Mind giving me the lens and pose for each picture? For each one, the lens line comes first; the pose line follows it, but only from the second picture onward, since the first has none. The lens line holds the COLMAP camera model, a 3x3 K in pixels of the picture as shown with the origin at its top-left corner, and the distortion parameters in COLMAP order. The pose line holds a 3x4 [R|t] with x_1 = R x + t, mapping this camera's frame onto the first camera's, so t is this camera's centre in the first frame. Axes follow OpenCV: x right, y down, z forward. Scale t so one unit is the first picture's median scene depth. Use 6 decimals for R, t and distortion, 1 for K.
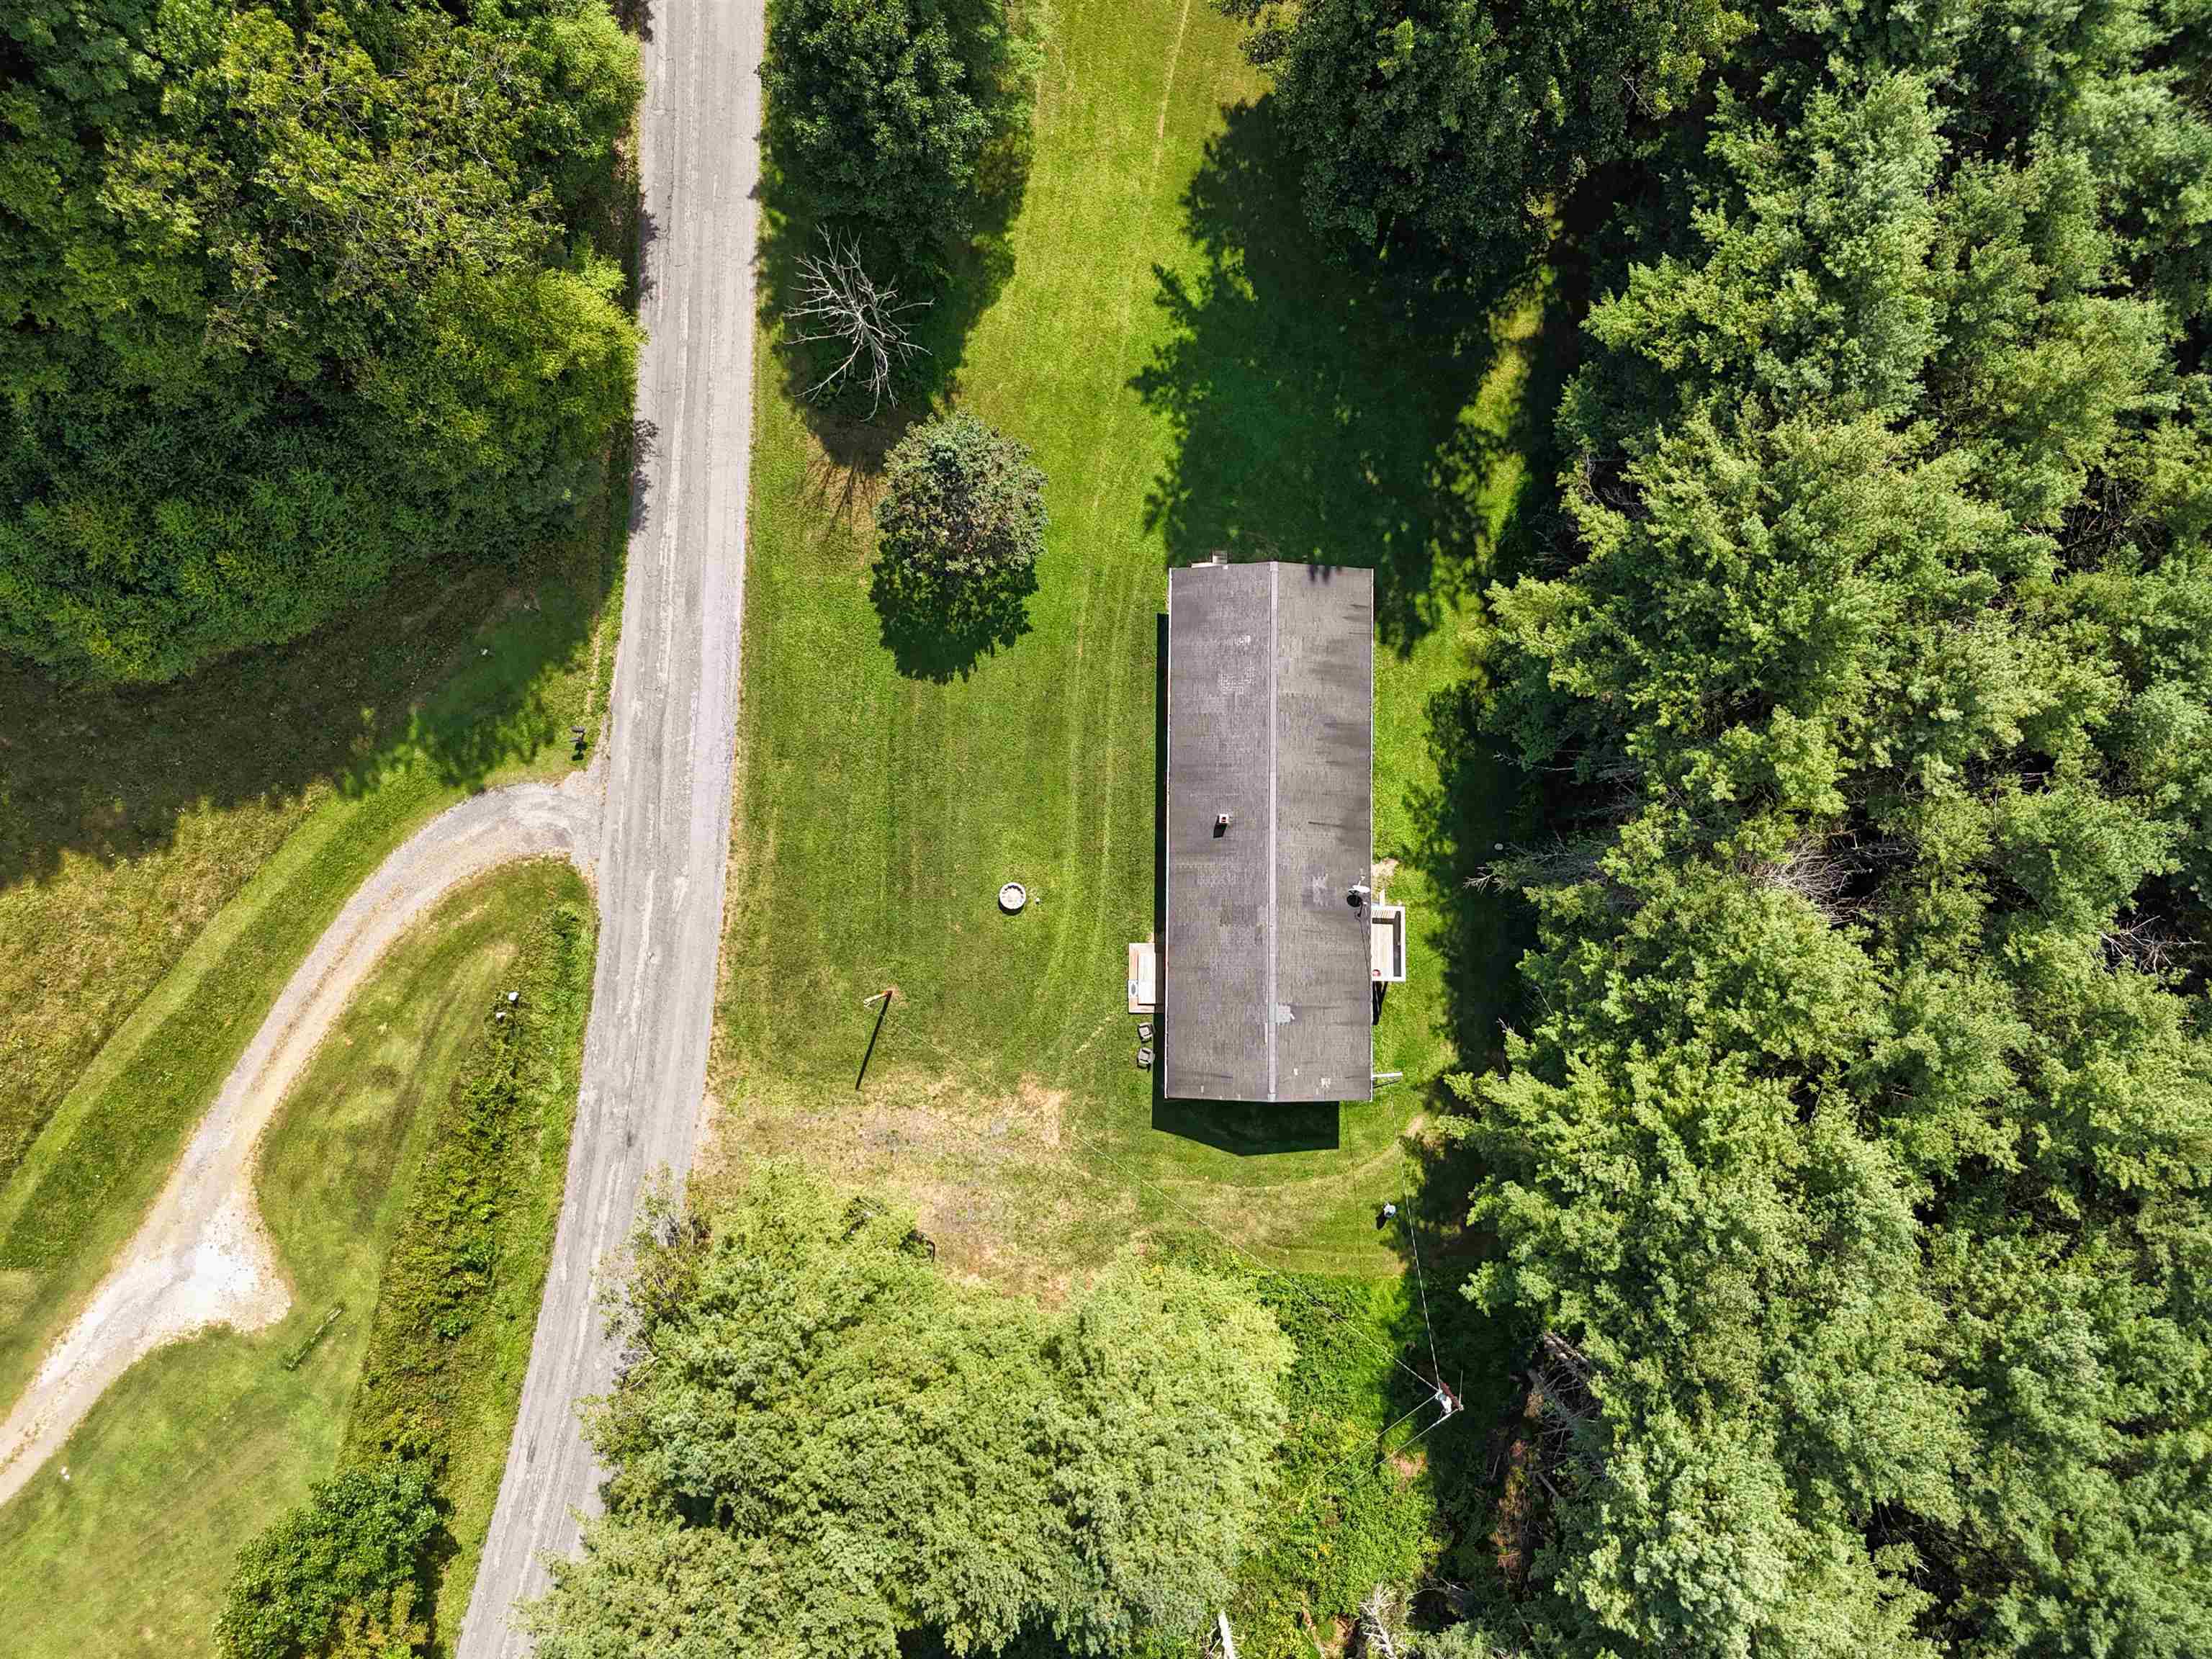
lens RADIAL K [[1628.3, 0, 1109.7], [0, 1628.3, 831.6], [0, 0, 1]] dist [0.054660, -0.050769]
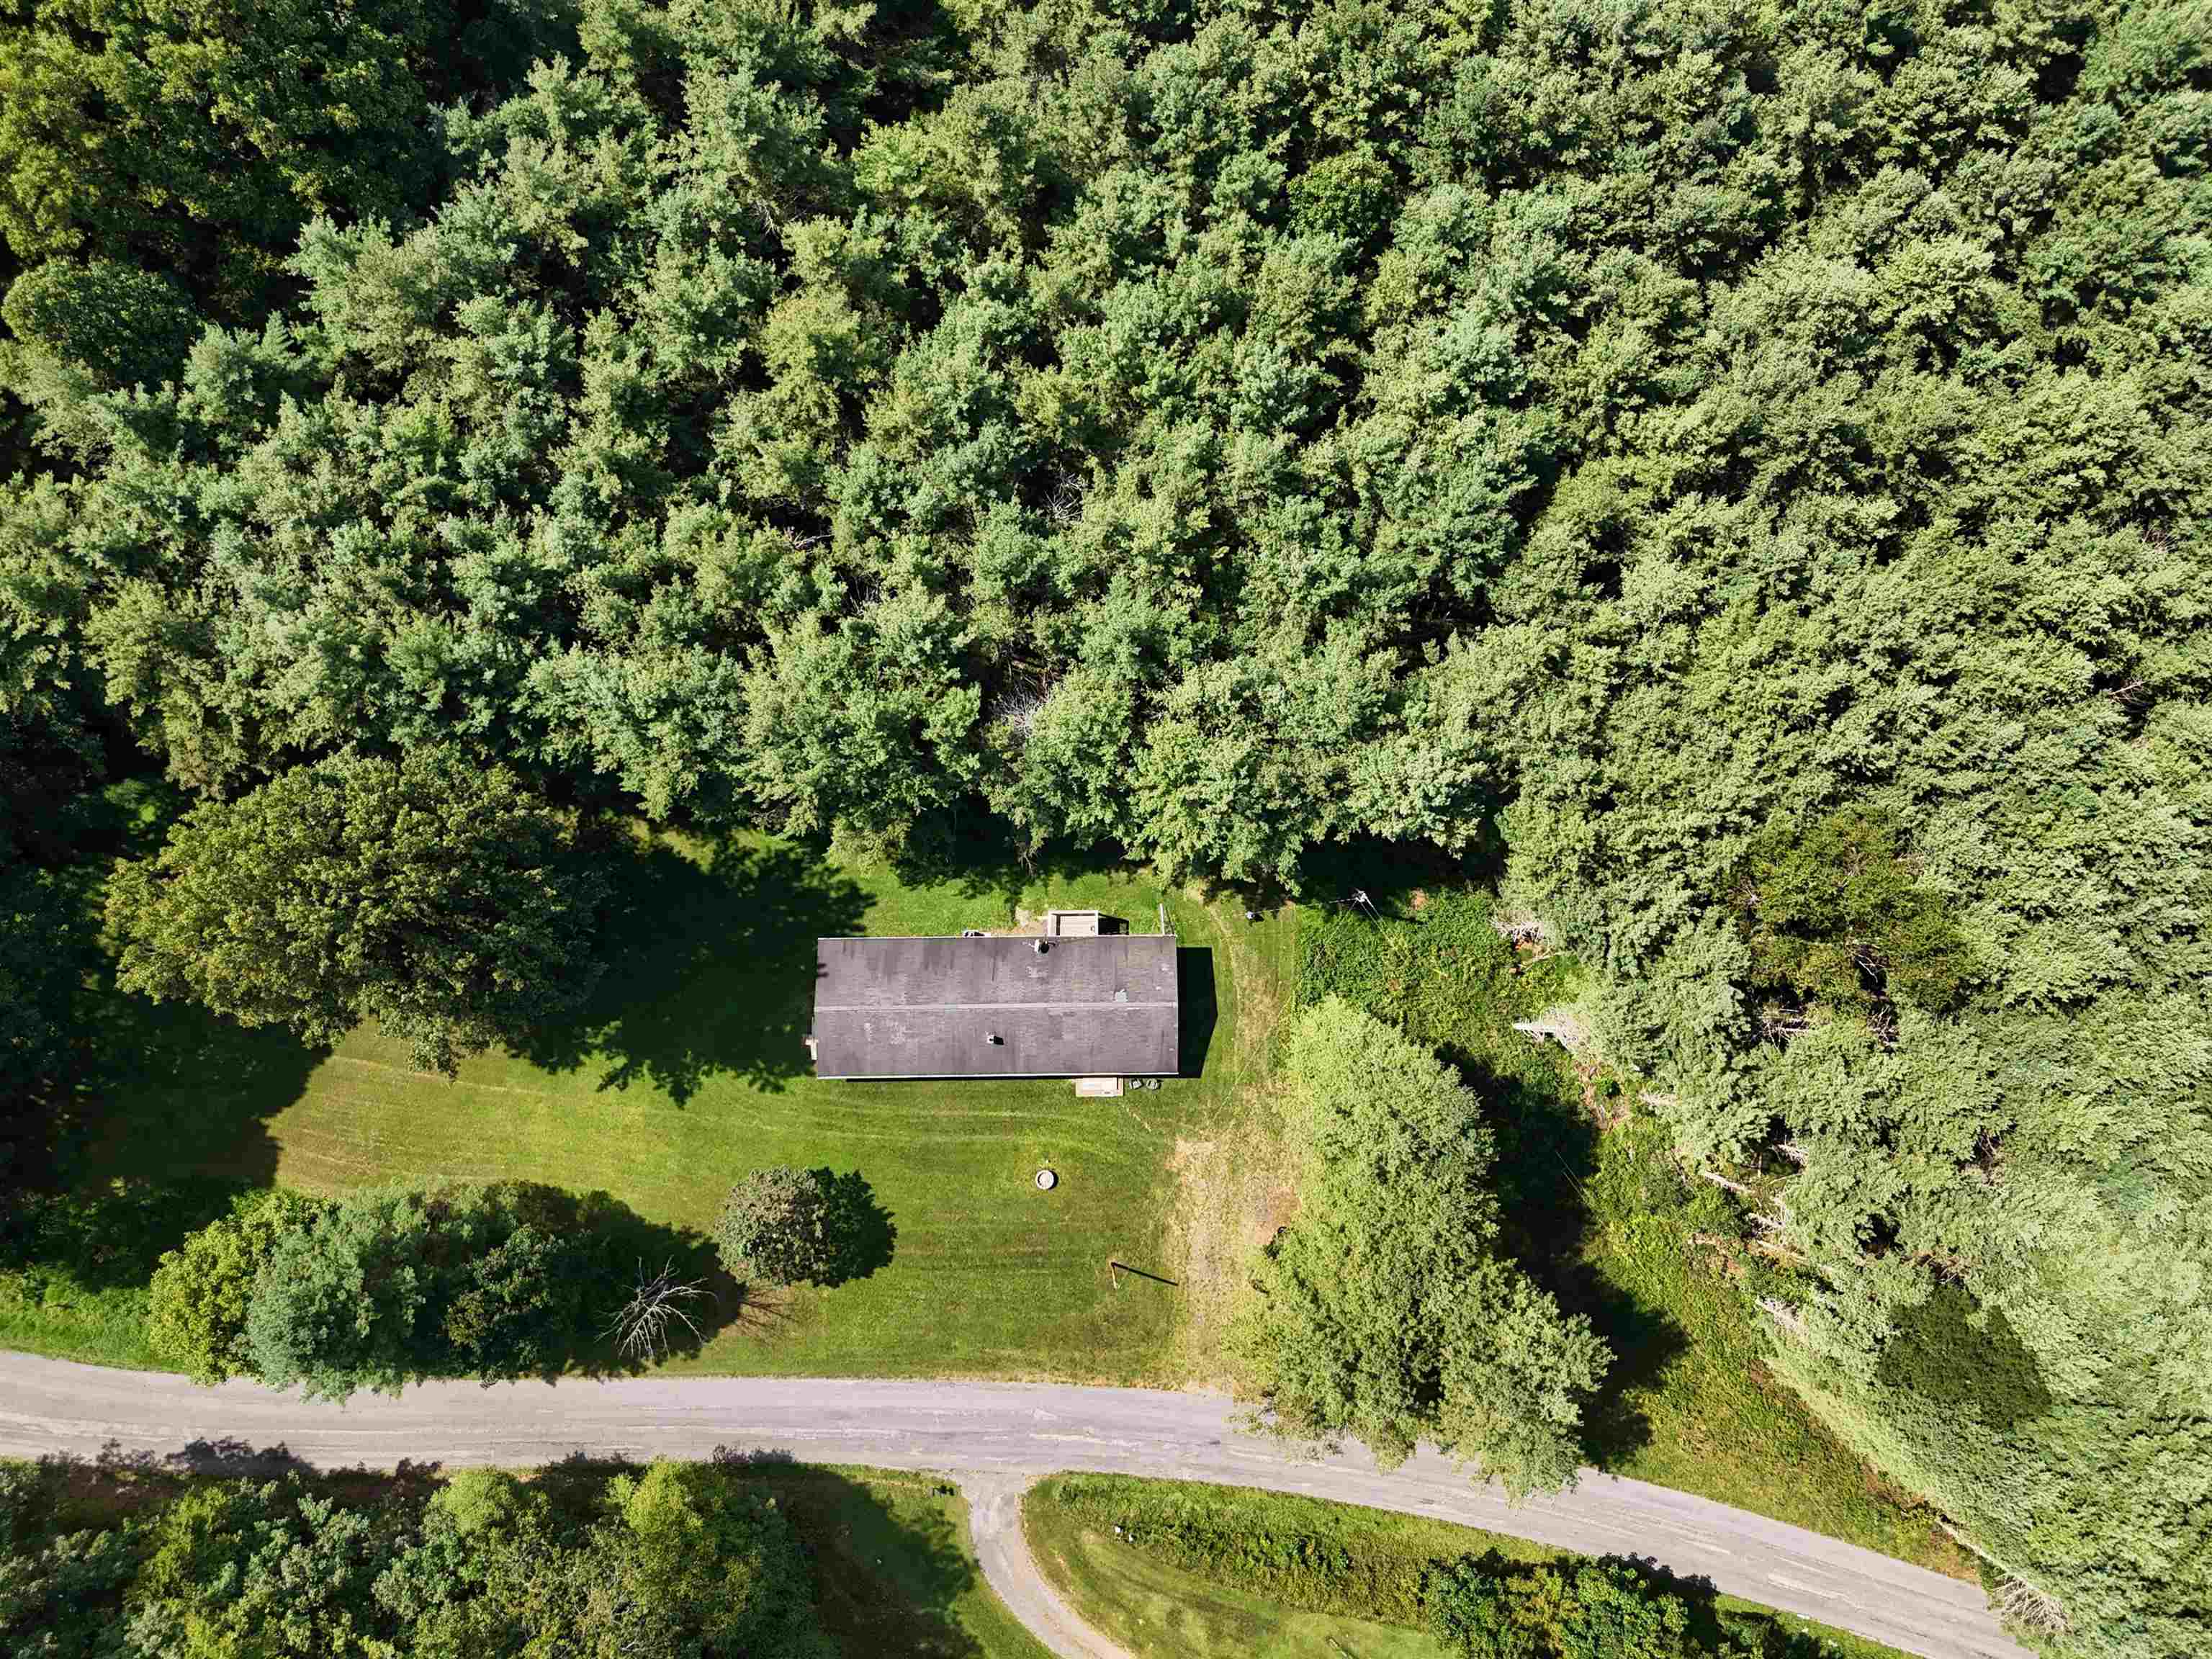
lens RADIAL K [[1628.3, 0, 1109.7], [0, 1628.3, 831.6], [0, 0, 1]] dist [0.054660, -0.050769]
pose [[-0.018014, -0.997606, 0.066769, 0.156145], [0.996477, -0.012443, 0.082937, -0.019659], [-0.081908, 0.068028, 0.994315, -0.487524]]
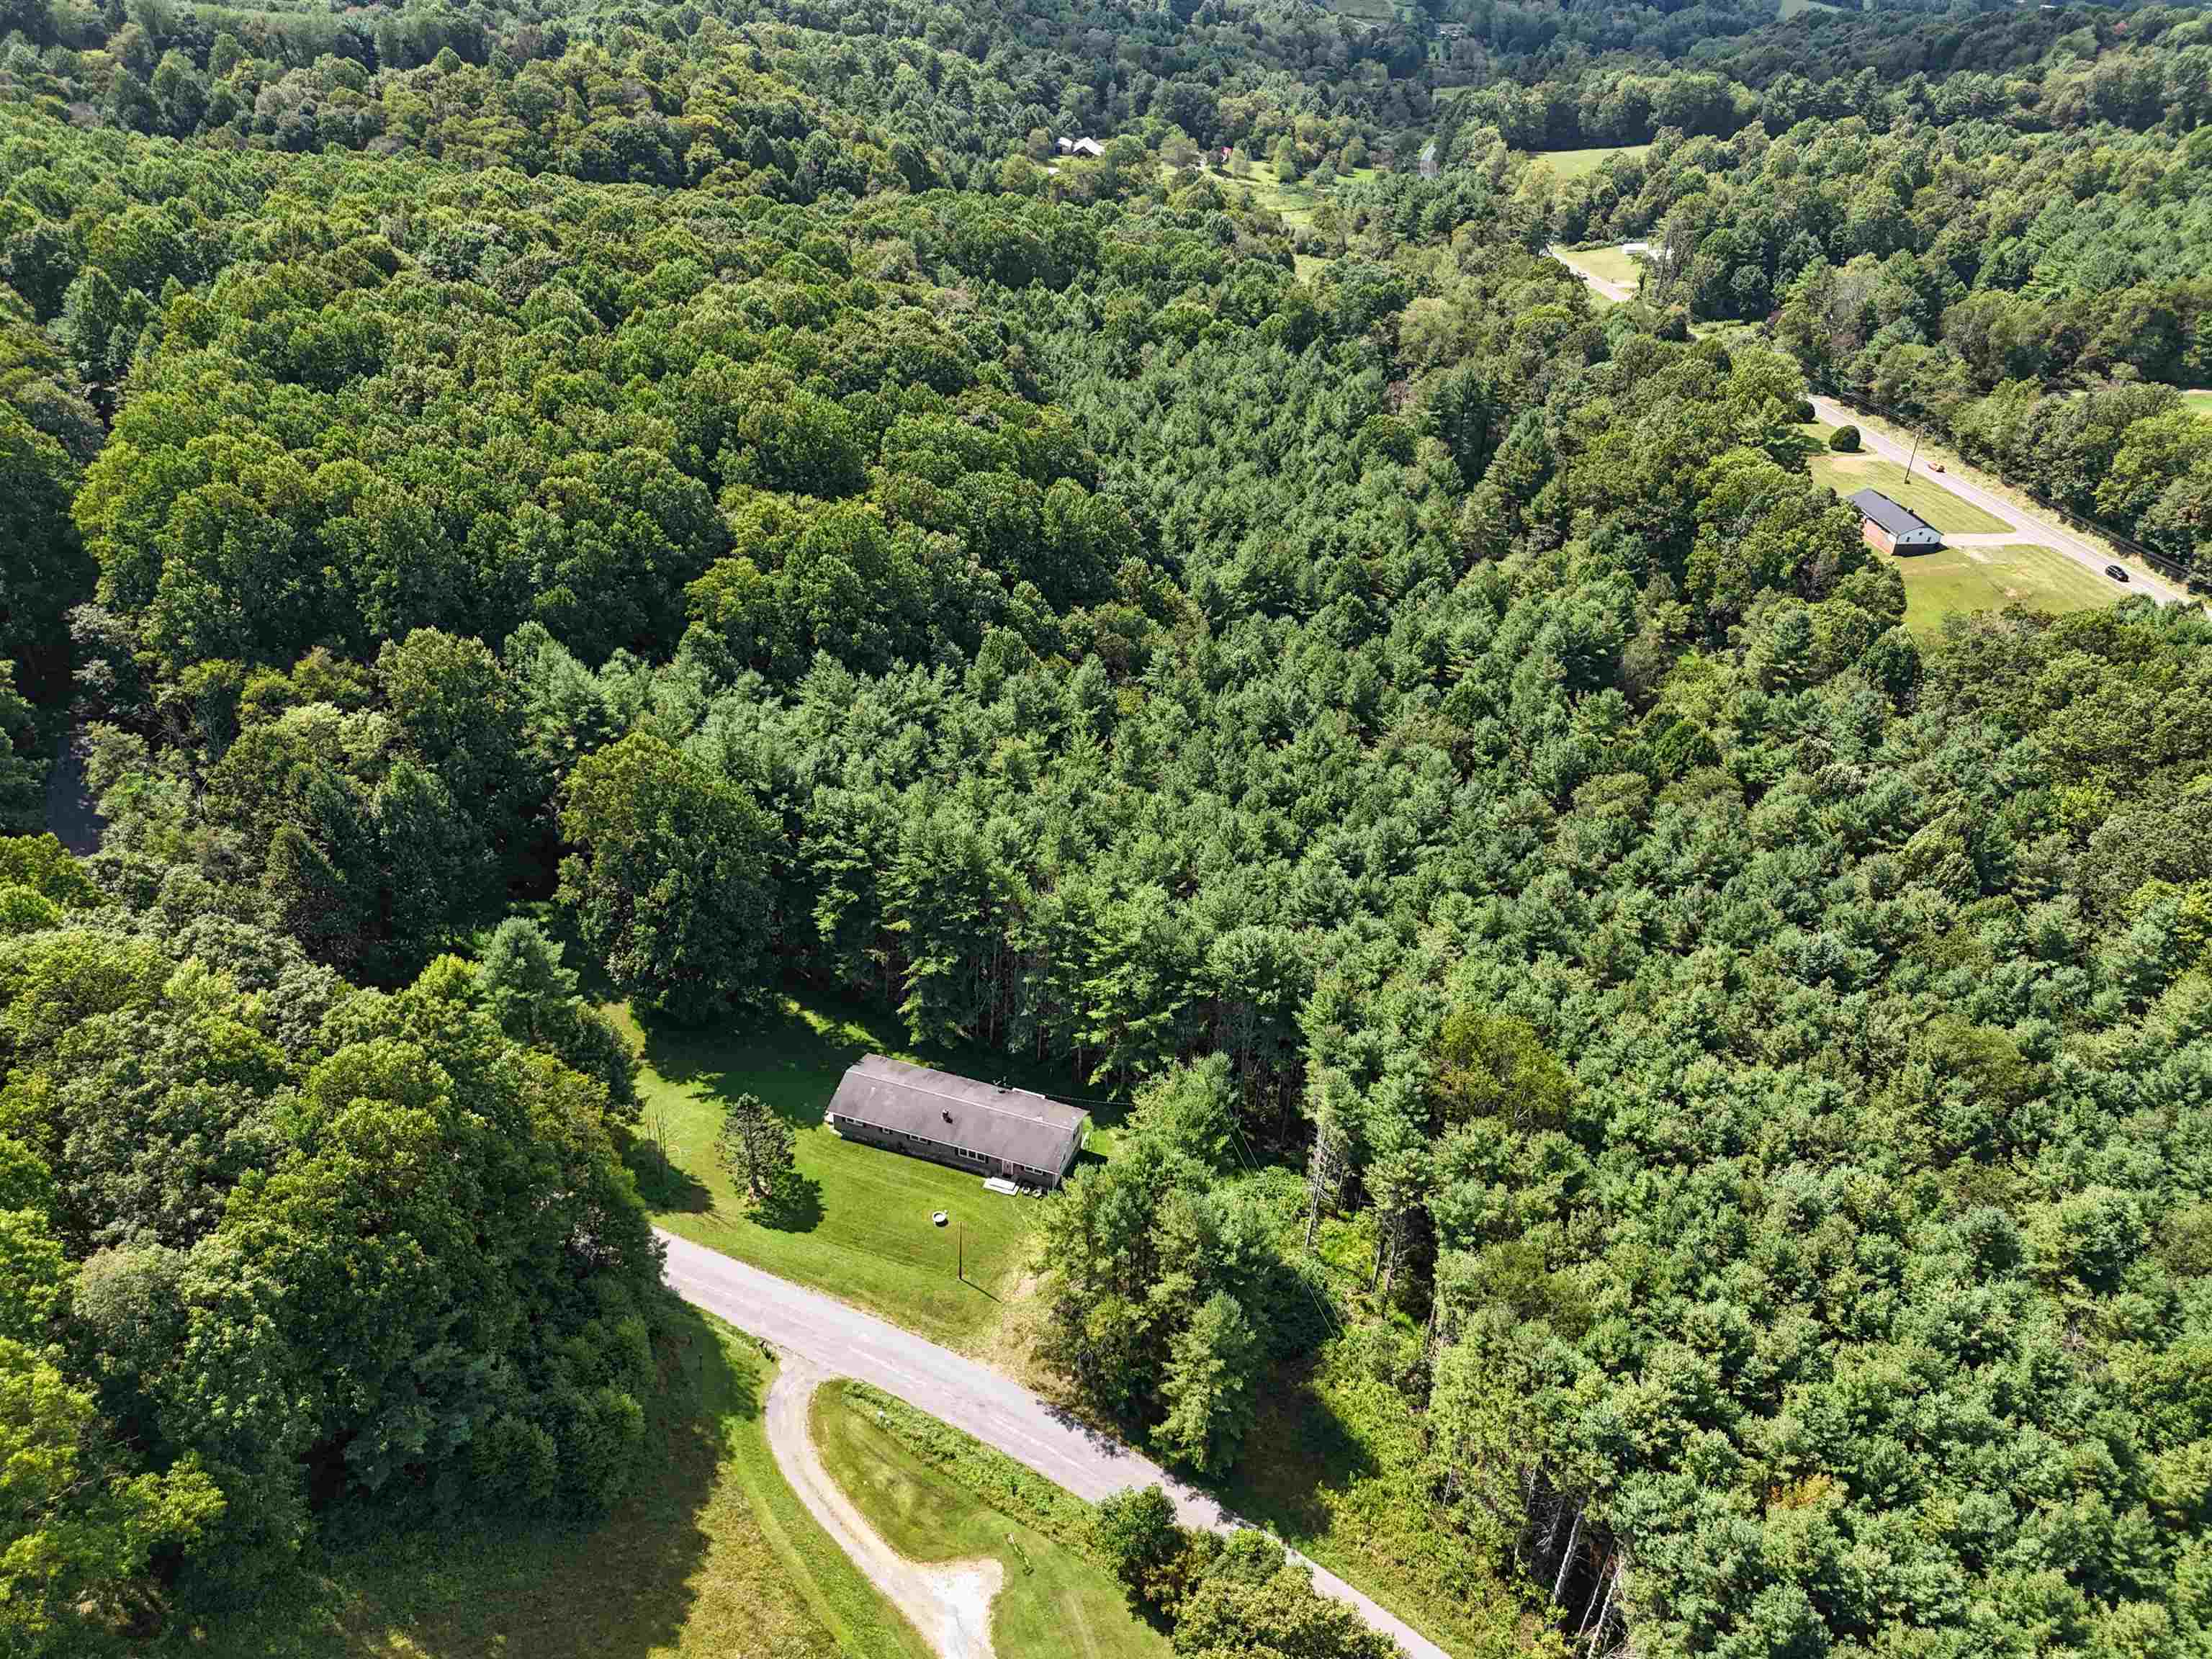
lens RADIAL K [[1624.1, 0, 1106.0], [0, 1624.1, 829.5], [0, 0, 1]] dist [0.082208, -0.106945]
pose [[0.308971, -0.499457, 0.809370, -1.407808], [0.946178, 0.247636, -0.208382, 0.544047], [-0.096352, 0.830192, 0.549087, -0.521924]]
